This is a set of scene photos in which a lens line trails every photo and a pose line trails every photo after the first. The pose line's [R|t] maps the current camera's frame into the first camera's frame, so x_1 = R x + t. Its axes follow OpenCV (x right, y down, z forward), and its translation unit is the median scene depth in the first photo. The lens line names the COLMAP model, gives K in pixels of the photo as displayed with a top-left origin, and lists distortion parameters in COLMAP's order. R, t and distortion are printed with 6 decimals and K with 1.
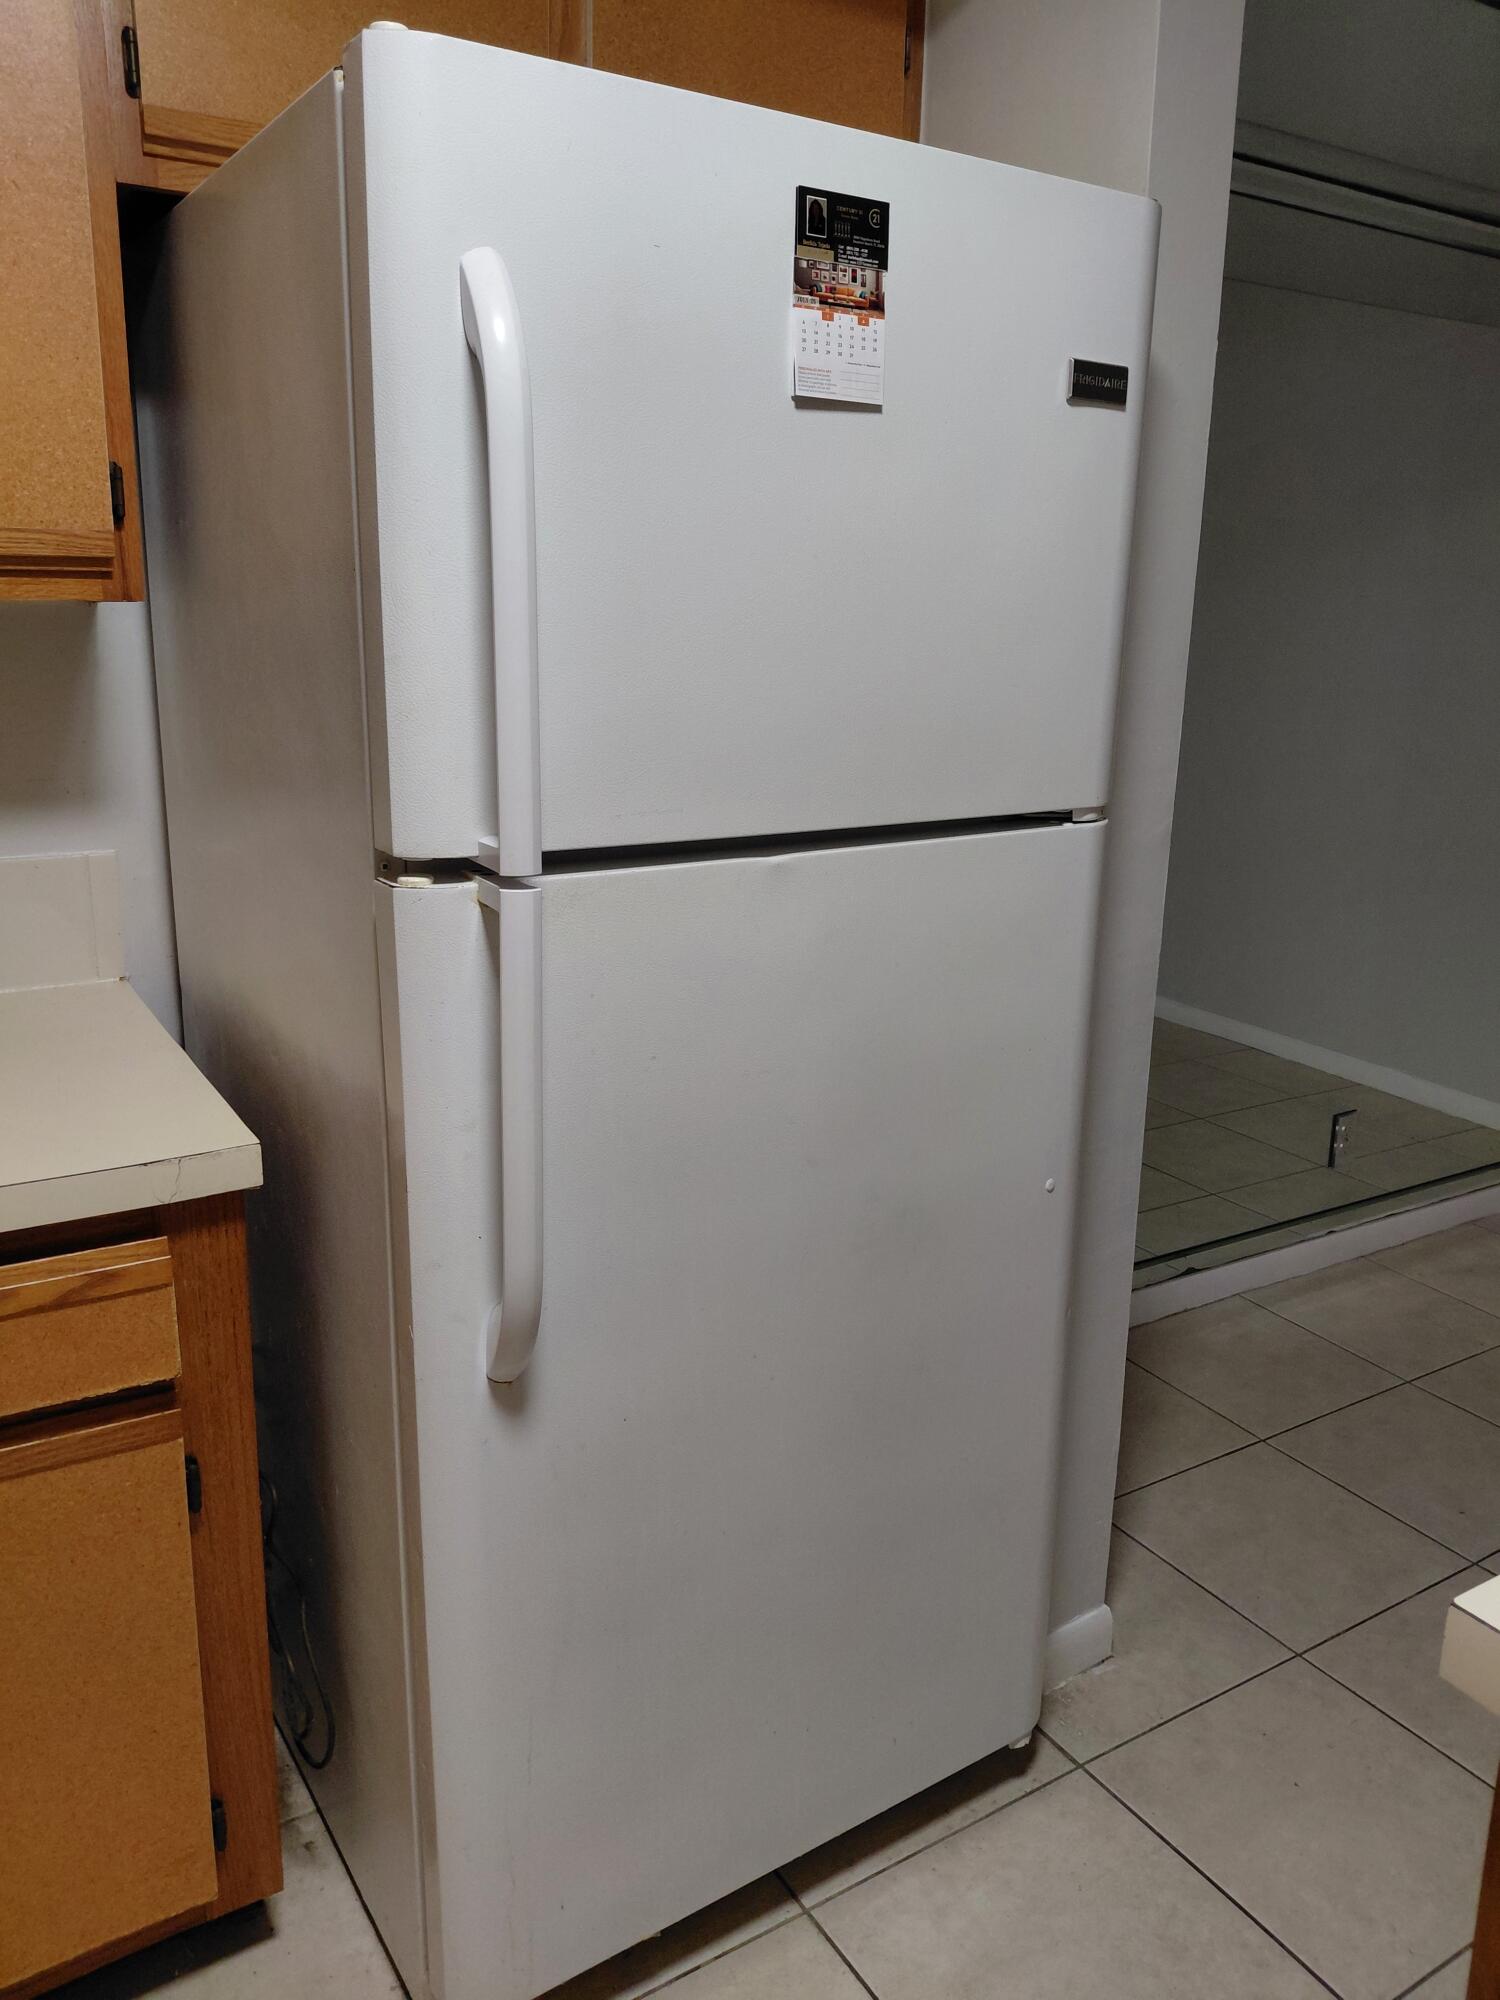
lens RADIAL K [[1504.0, 0, 747.9], [0, 1504.0, 995.5], [0, 0, 1]] dist [0.004404, -0.001325]
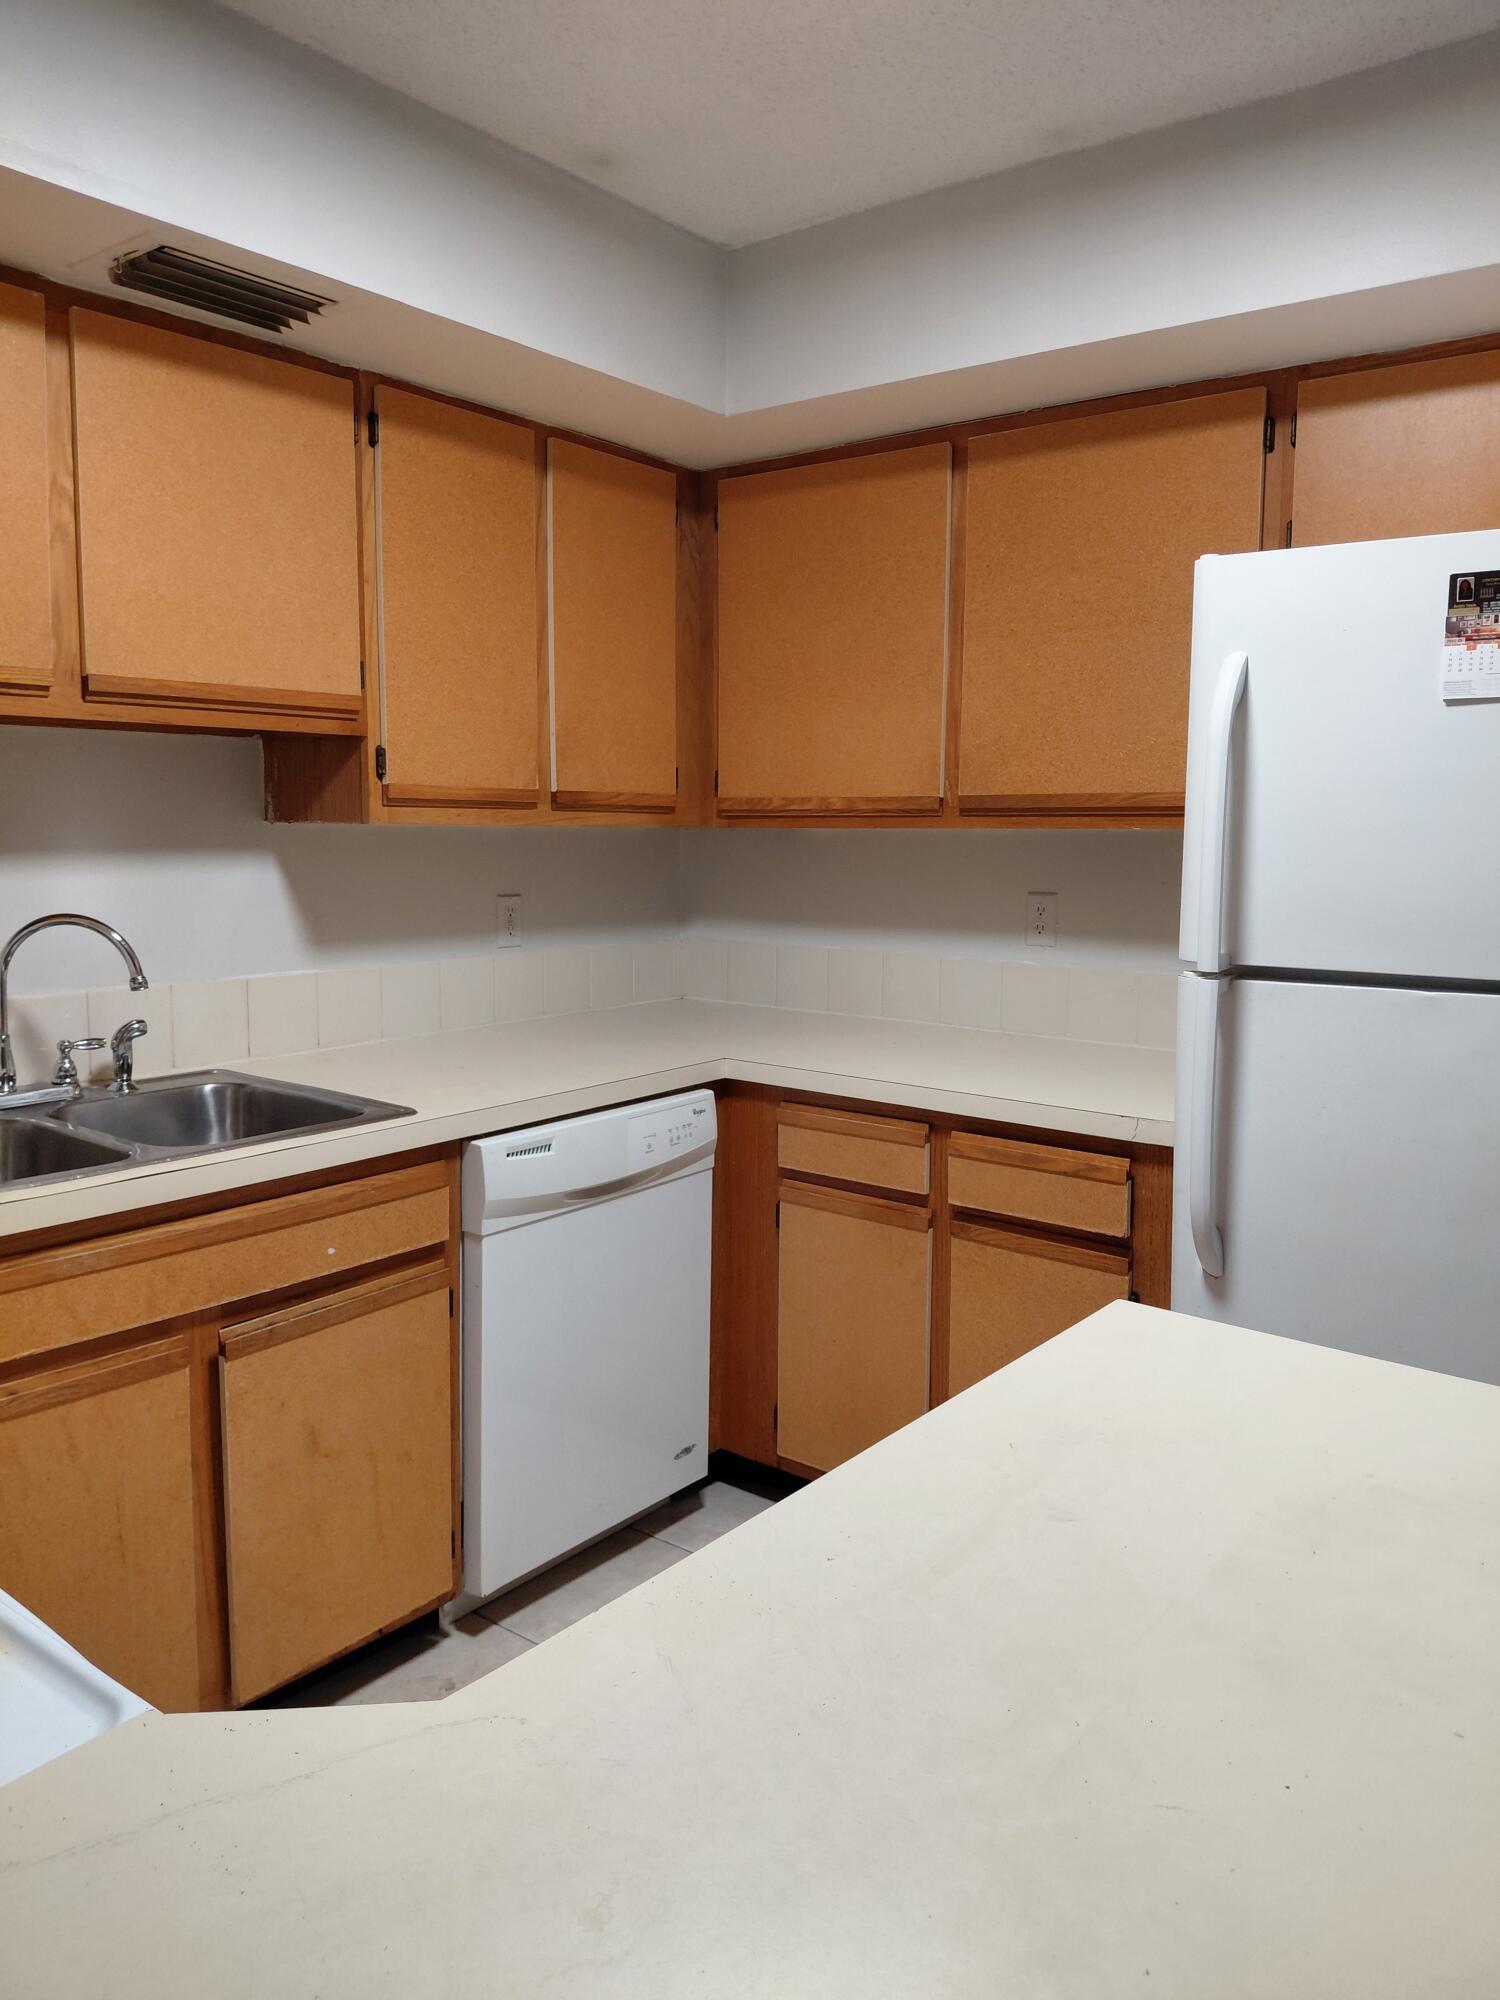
lens RADIAL K [[1504.0, 0, 749.1], [0, 1504.0, 997.6], [0, 0, 1]] dist [0.004404, -0.001325]
pose [[0.345710, 0.103520, -0.932613, 1.281096], [-0.229654, 0.973004, 0.022873, 0.033925], [0.909804, 0.206271, 0.360151, -0.159012]]
